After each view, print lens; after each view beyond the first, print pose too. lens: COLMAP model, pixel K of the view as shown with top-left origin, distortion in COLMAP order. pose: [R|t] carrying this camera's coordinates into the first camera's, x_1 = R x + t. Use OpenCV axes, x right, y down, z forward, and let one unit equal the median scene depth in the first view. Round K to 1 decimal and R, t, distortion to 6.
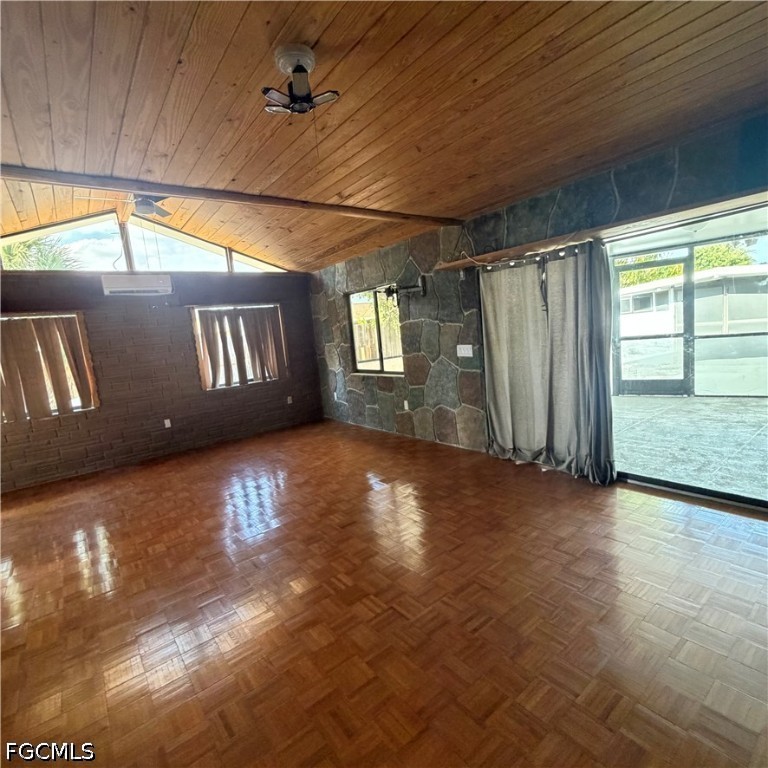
lens RADIAL K [[406.4, 0, 385.5], [0, 406.4, 383.7], [0, 0, 1]] dist [-0.005262, 0.000128]
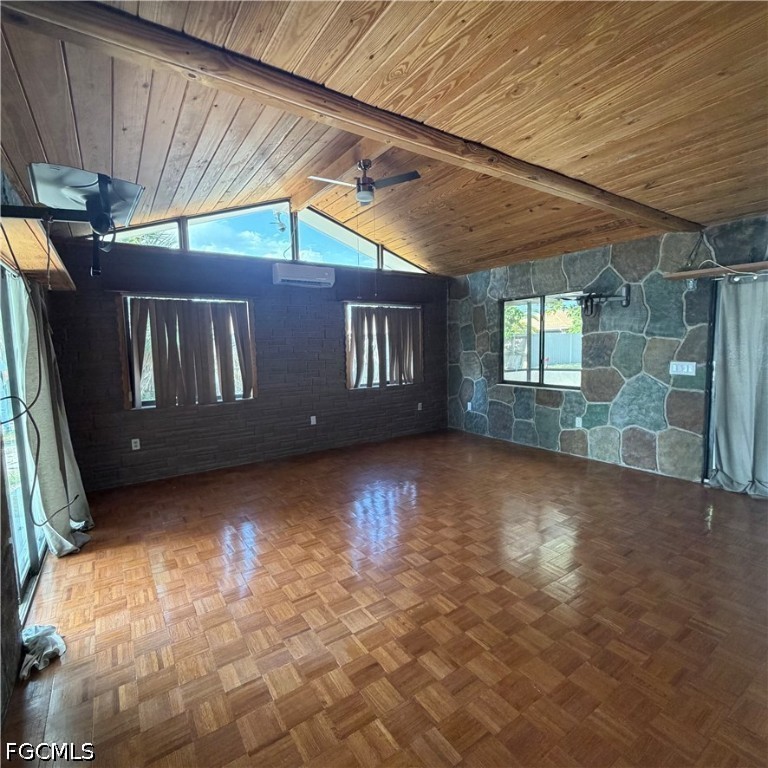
lens RADIAL K [[406.4, 0, 381.8], [0, 406.4, 383.4], [0, 0, 1]] dist [-0.005262, 0.000128]
pose [[0.995331, 0.078682, -0.055903, -0.346640], [-0.080510, 0.996265, -0.031220, 0.029182], [0.053238, 0.035575, 0.997948, 0.045758]]
